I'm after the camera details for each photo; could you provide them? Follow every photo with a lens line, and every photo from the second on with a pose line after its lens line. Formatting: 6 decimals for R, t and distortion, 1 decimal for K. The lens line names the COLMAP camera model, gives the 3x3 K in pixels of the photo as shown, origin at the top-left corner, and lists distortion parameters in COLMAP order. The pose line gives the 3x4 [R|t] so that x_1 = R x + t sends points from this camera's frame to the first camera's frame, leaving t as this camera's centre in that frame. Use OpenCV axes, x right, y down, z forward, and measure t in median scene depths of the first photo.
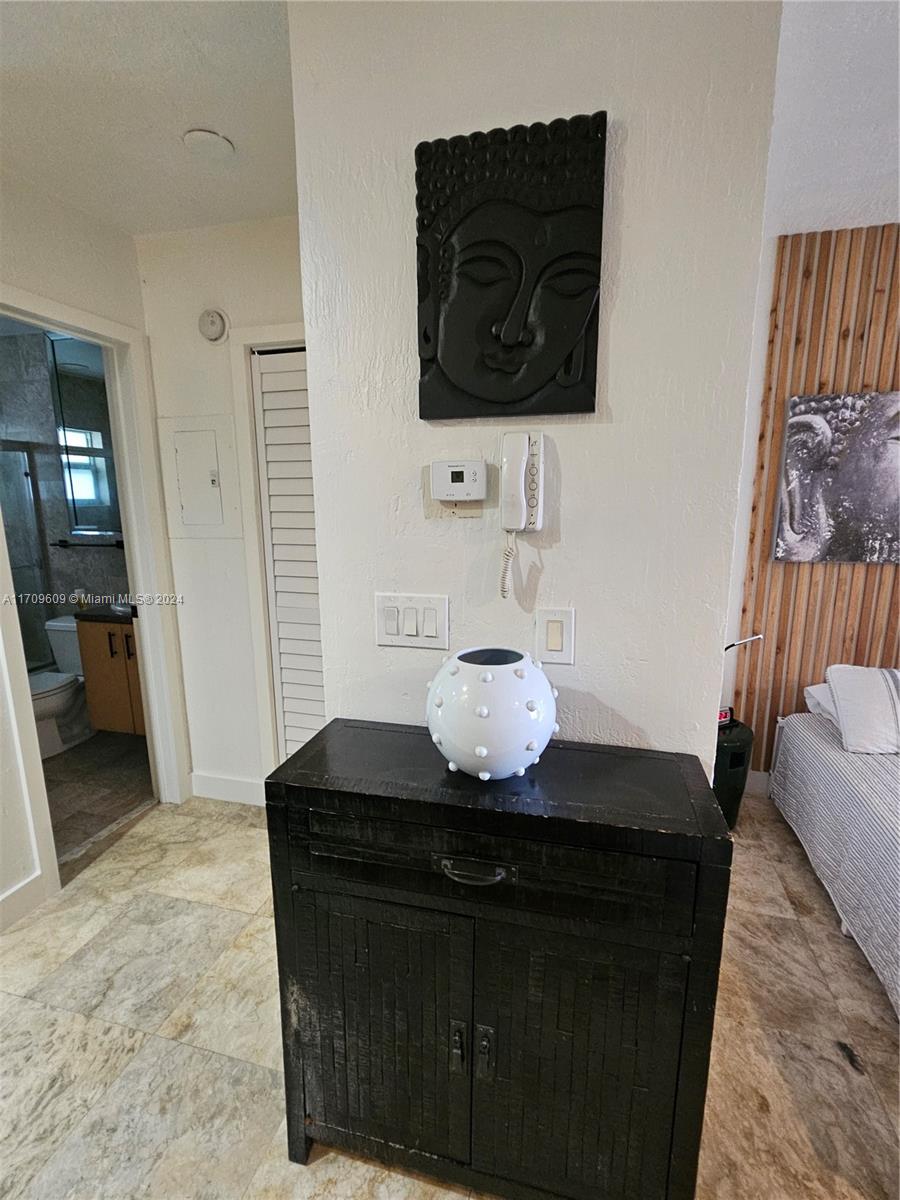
lens RADIAL K [[557.8, 0, 452.6], [0, 557.8, 604.4], [0, 0, 1]] dist [0.000915, 0.002124]
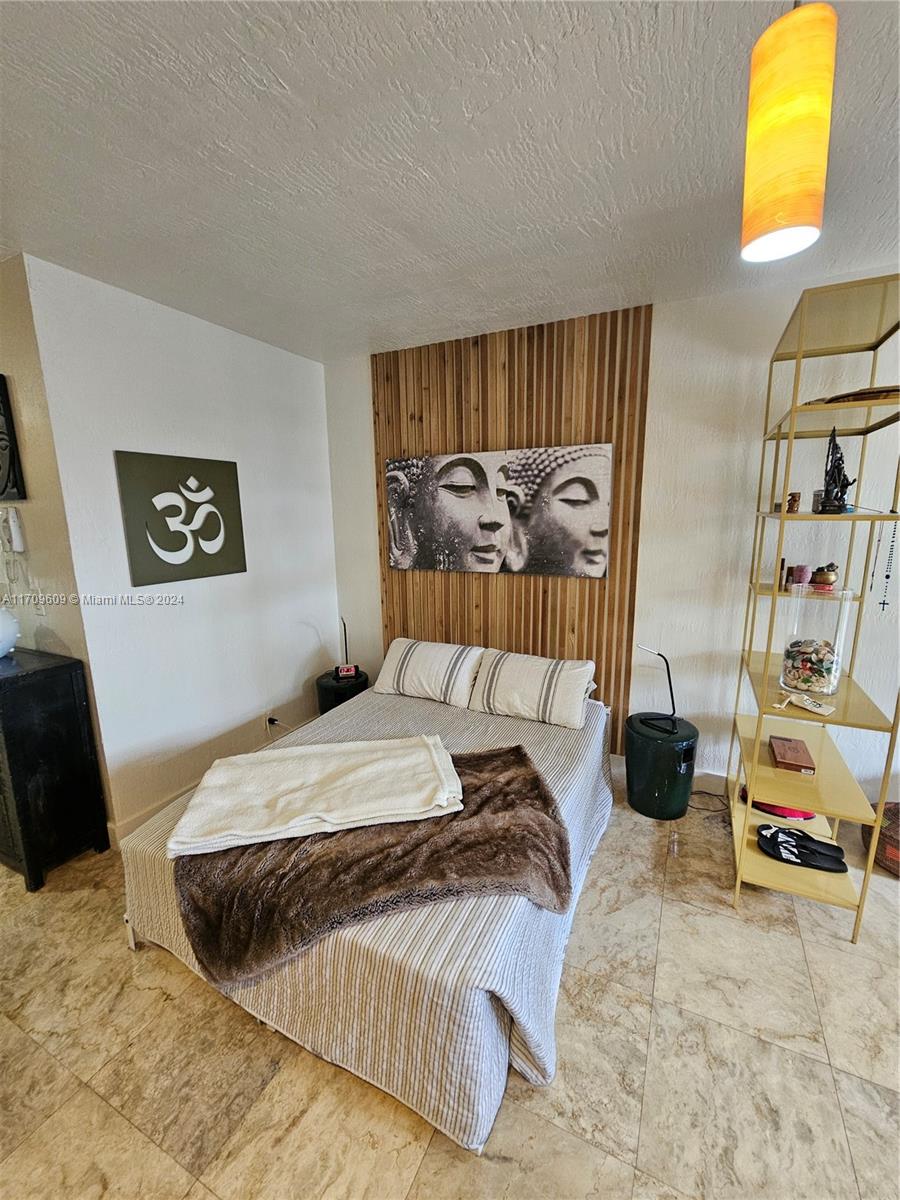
lens RADIAL K [[494.0, 0, 454.7], [0, 494.0, 604.4], [0, 0, 1]] dist [0.002636, -0.000147]
pose [[0.981084, 0.026915, -0.191702, 1.066383], [-0.026639, 0.999637, 0.004018, 0.008719], [0.191741, 0.001165, 0.981445, -0.273190]]
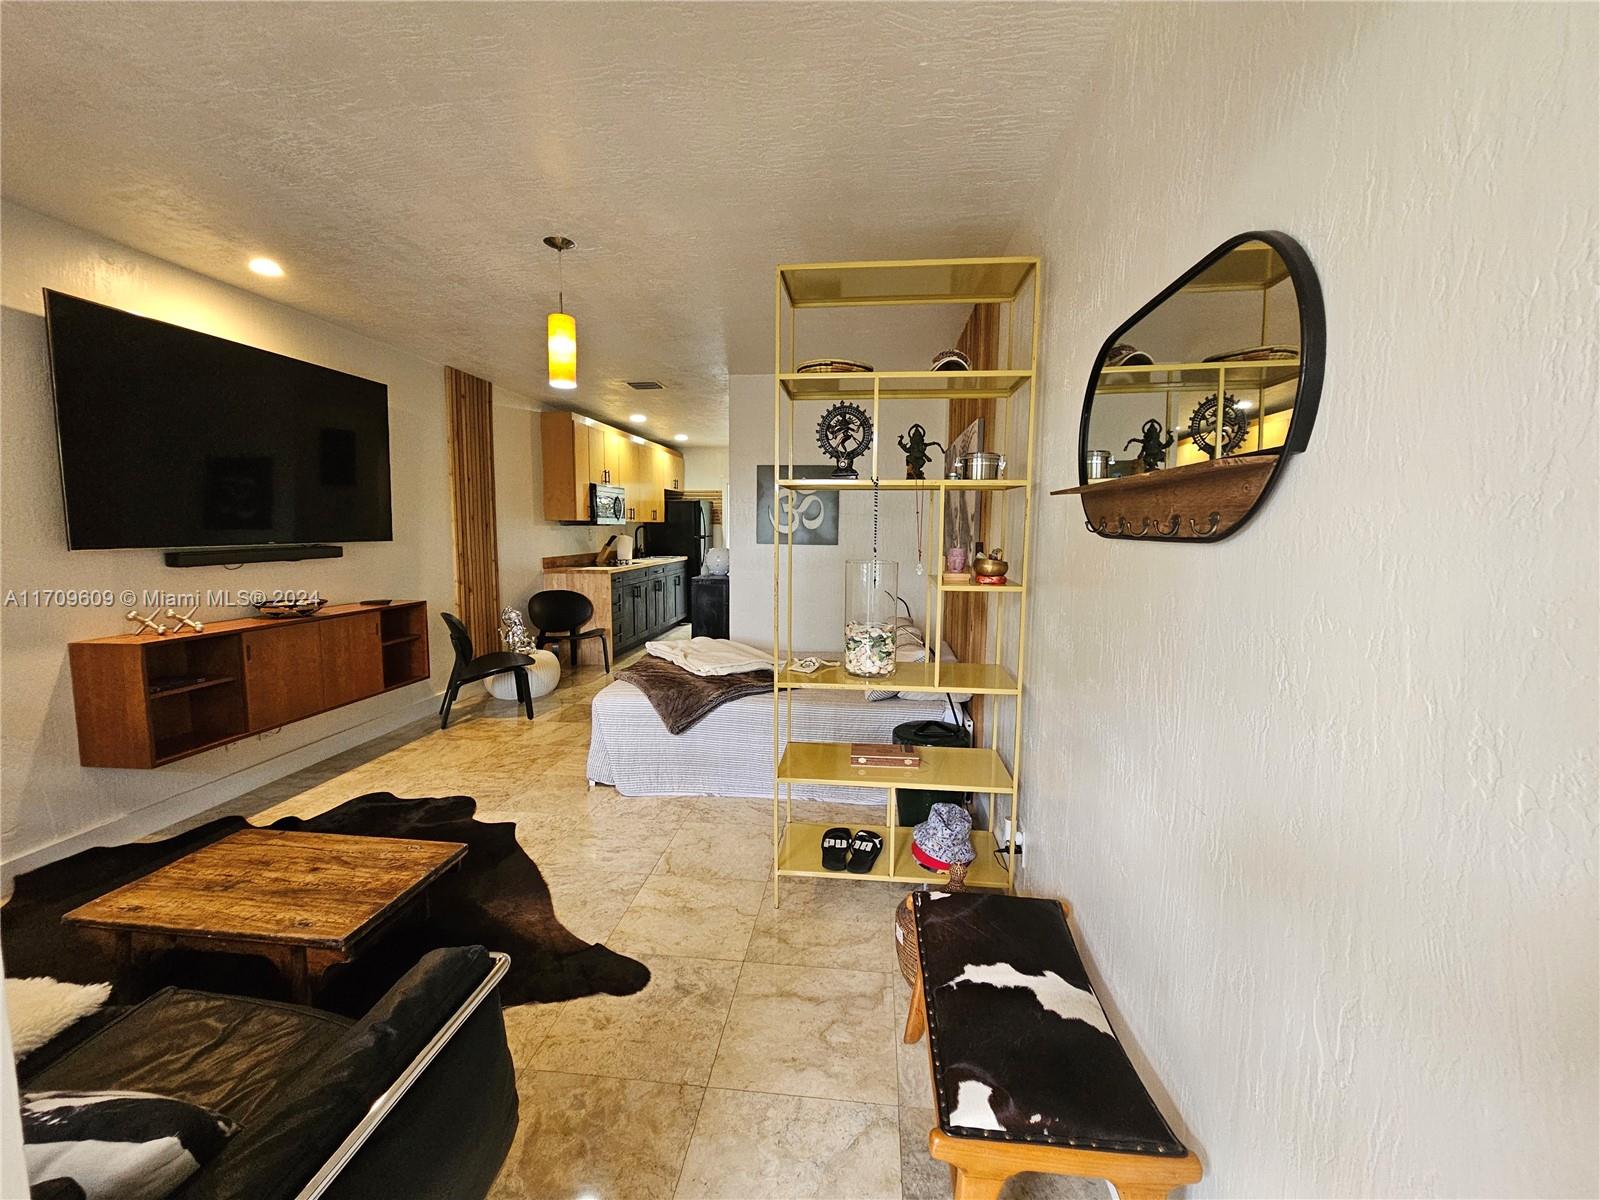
lens RADIAL K [[658.7, 0, 801.4], [0, 658.7, 594.2], [0, 0, 1]] dist [0.002636, -0.000147]
pose [[0.151576, 0.106845, -0.982654, 2.458125], [-0.194273, 0.977970, 0.076369, -0.034856], [0.969166, 0.179328, 0.168994, 0.364561]]
